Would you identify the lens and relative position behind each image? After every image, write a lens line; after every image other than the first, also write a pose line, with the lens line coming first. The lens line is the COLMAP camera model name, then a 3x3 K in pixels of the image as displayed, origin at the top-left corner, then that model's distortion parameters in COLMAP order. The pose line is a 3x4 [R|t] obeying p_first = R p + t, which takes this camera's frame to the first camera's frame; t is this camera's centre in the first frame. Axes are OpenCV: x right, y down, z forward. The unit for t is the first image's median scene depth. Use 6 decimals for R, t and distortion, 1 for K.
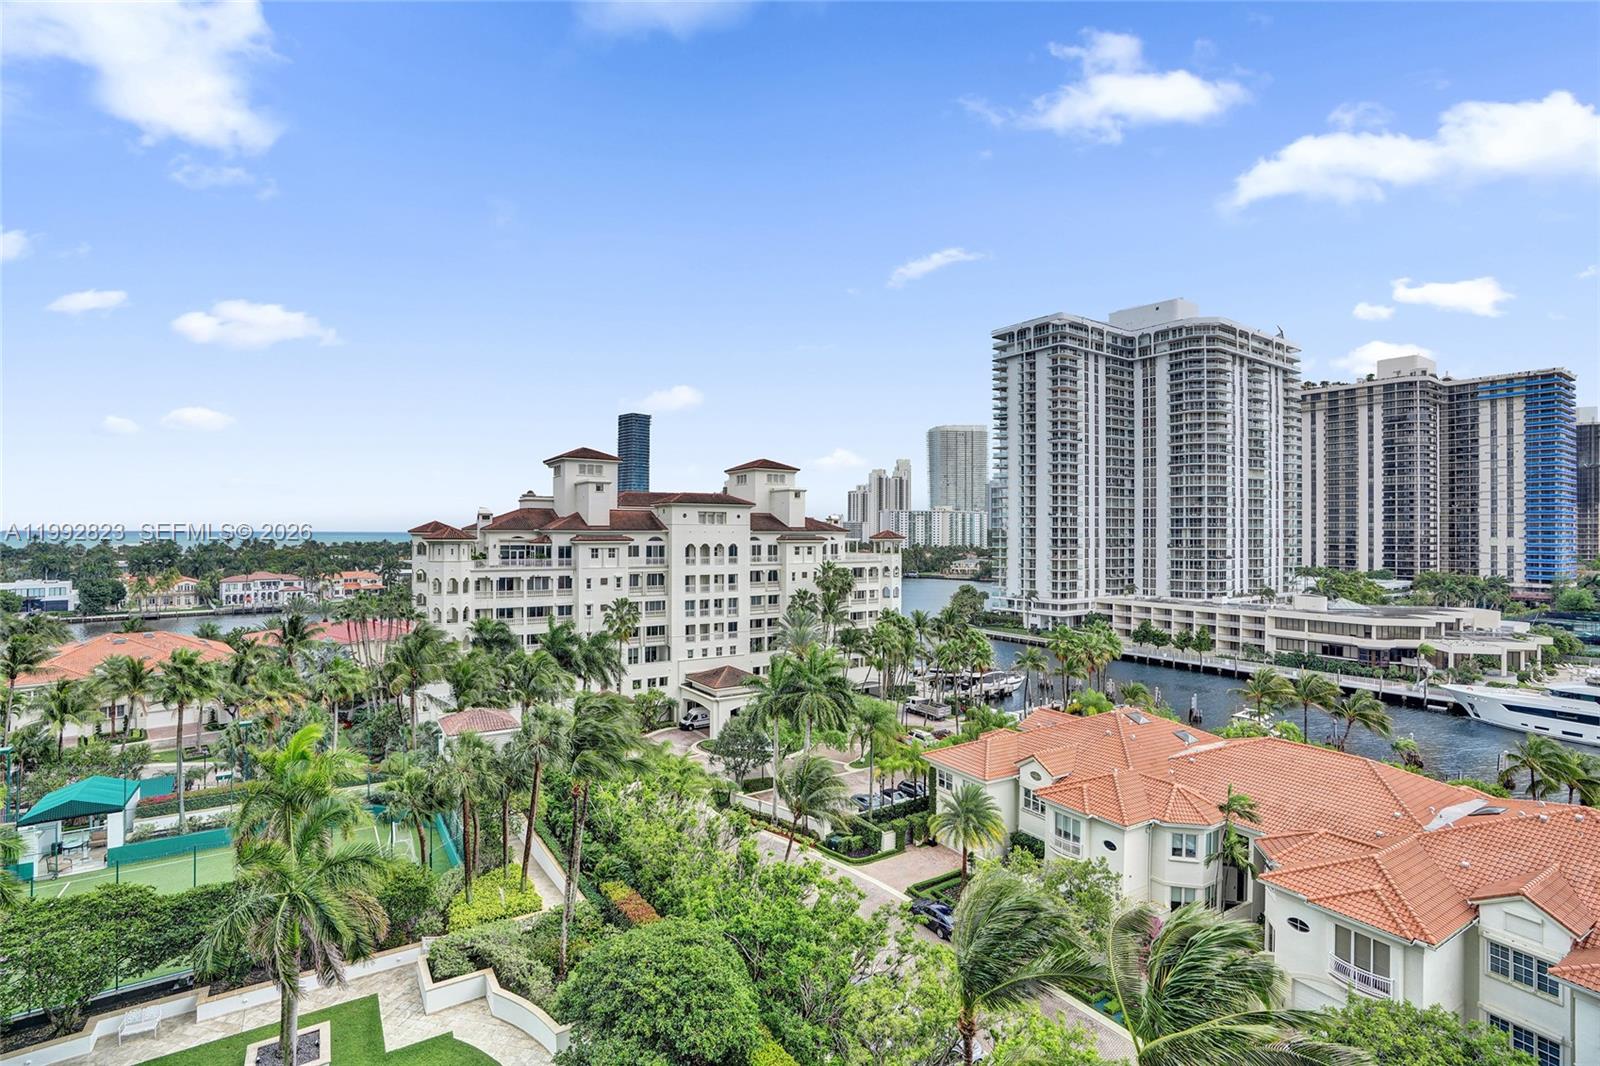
lens RADIAL K [[760.0, 0, 817.8], [0, 760.0, 521.4], [0, 0, 1]] dist [-0.045417, 0.018921]
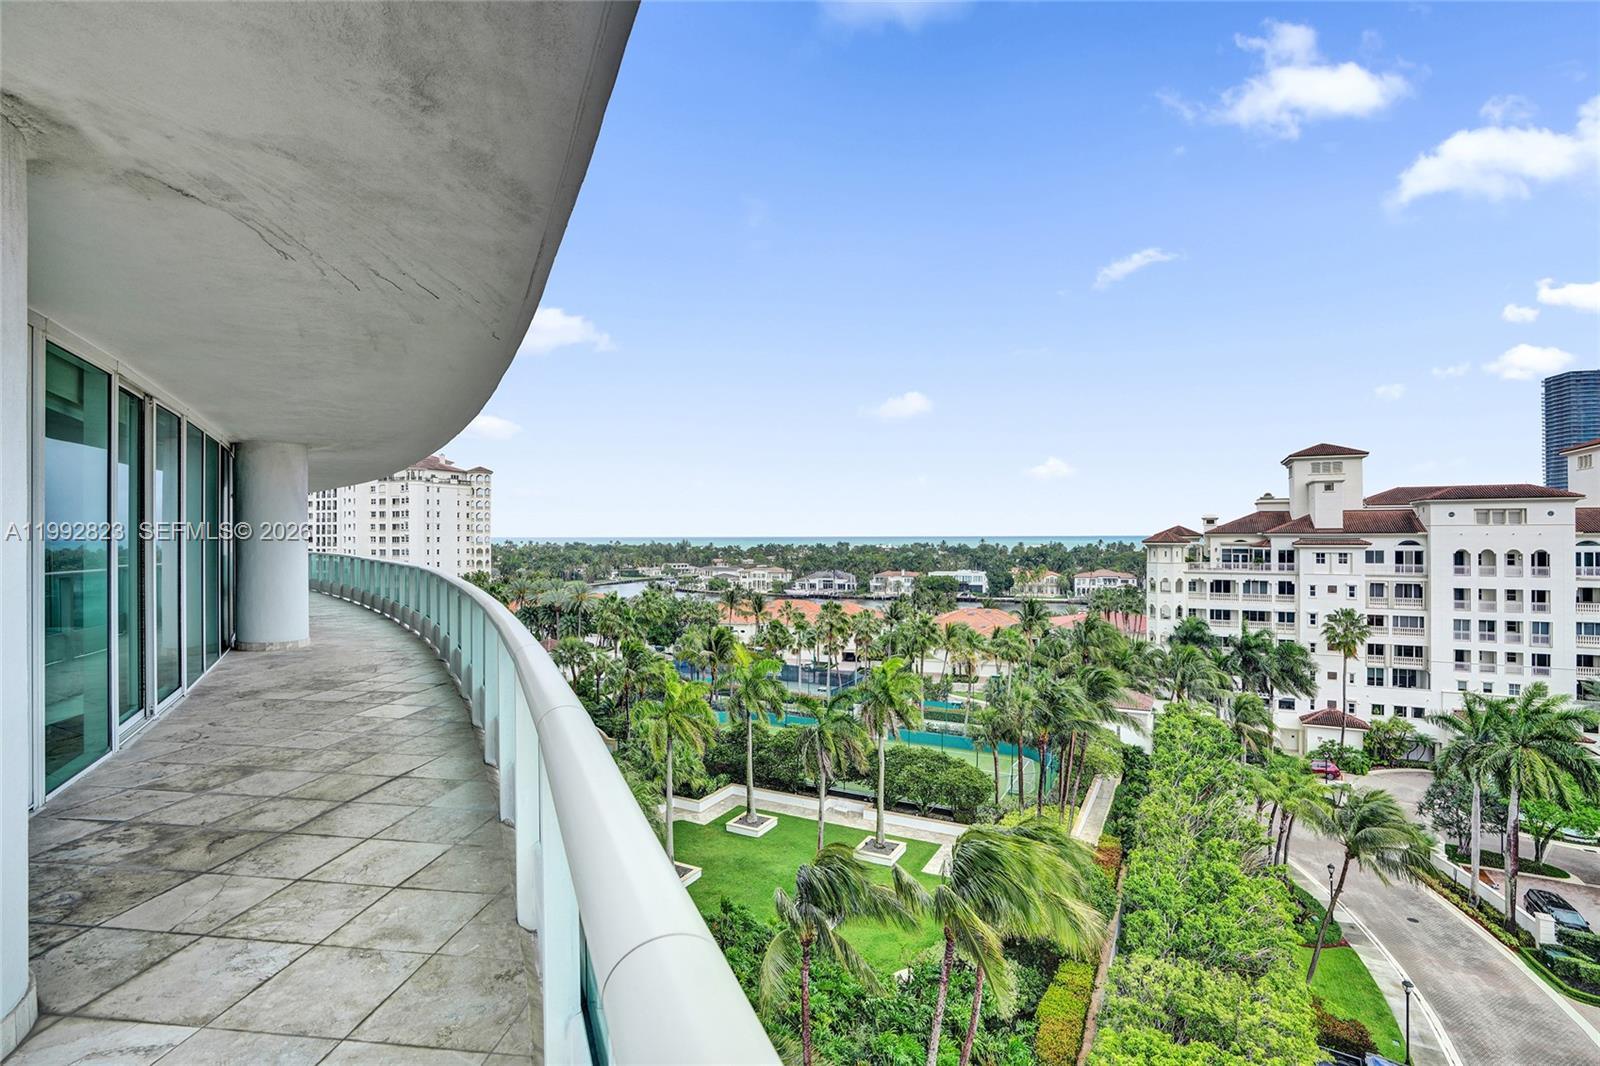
lens RADIAL K [[760.0, 0, 805.0], [0, 760.0, 531.5], [0, 0, 1]] dist [-0.045417, 0.018921]
pose [[0.475417, -0.009146, -0.879713, 0.174300], [0.015988, 0.999871, -0.001755, 0.001032], [0.879615, -0.013231, 0.475502, 0.014540]]
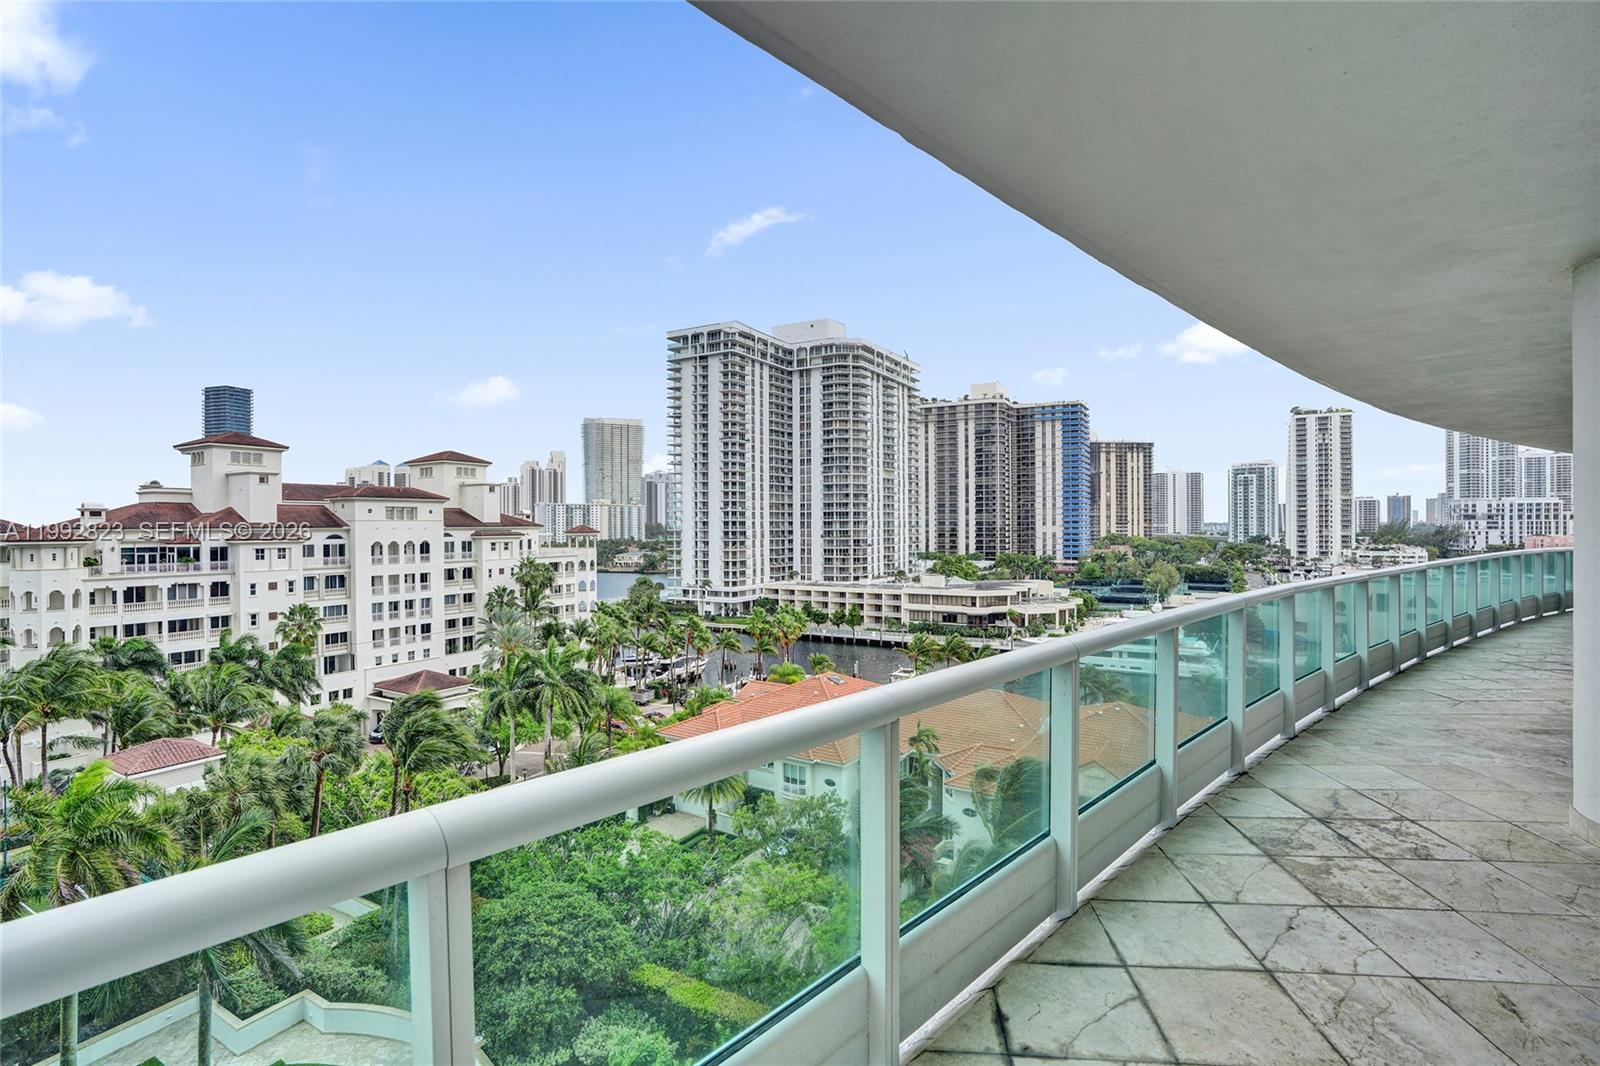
lens RADIAL K [[760.0, 0, 814.9], [0, 760.0, 522.9], [0, 0, 1]] dist [-0.045417, 0.018921]
pose [[0.897947, -0.007224, 0.440045, -0.082949], [0.002185, 0.999926, 0.011956, -0.002463], [-0.440099, -0.009774, 0.897896, -0.041985]]
